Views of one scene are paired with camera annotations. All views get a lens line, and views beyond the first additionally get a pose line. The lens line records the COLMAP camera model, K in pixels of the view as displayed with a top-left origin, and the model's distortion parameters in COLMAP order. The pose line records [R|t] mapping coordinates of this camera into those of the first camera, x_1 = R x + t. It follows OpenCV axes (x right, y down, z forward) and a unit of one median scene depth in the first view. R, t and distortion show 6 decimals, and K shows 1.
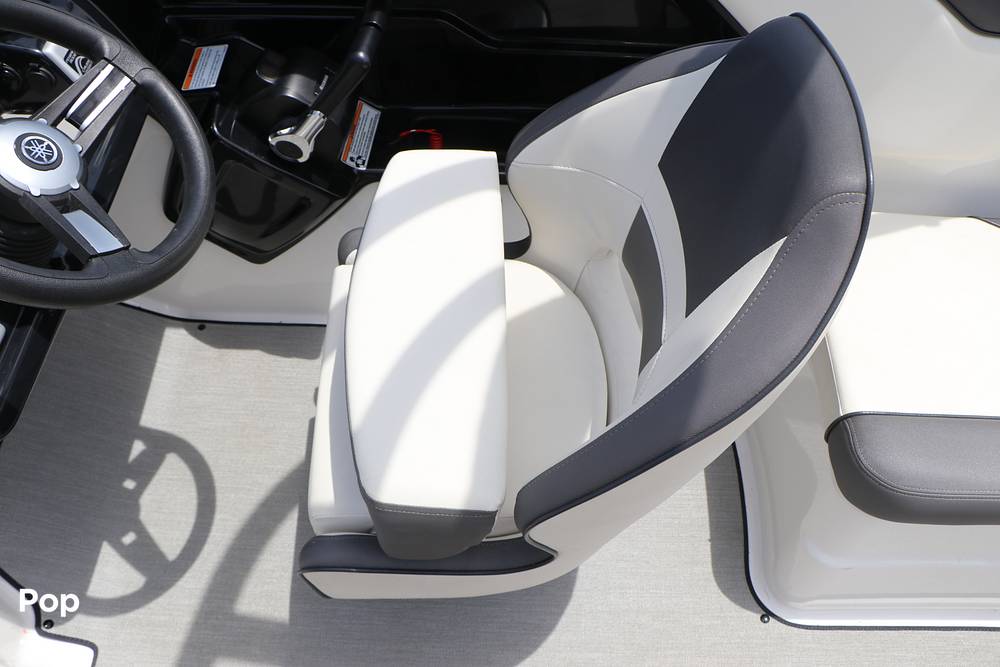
lens RADIAL K [[827.3, 0, 482.1], [0, 827.3, 334.0], [0, 0, 1]] dist [-0.157841, 0.110752]
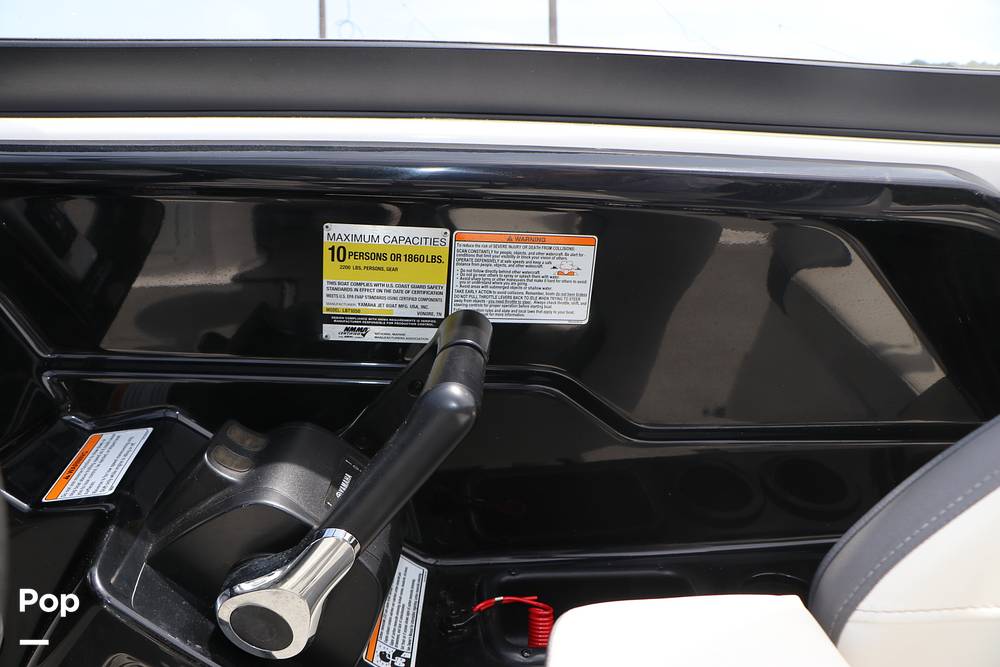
lens RADIAL K [[831.2, 0, 479.4], [0, 831.2, 335.6], [0, 0, 1]] dist [-0.148294, 0.093149]
pose [[0.996852, -0.013575, 0.078118, -0.151603], [0.057046, 0.807066, -0.587700, -0.089869], [-0.055068, 0.590306, 0.805299, 0.549620]]
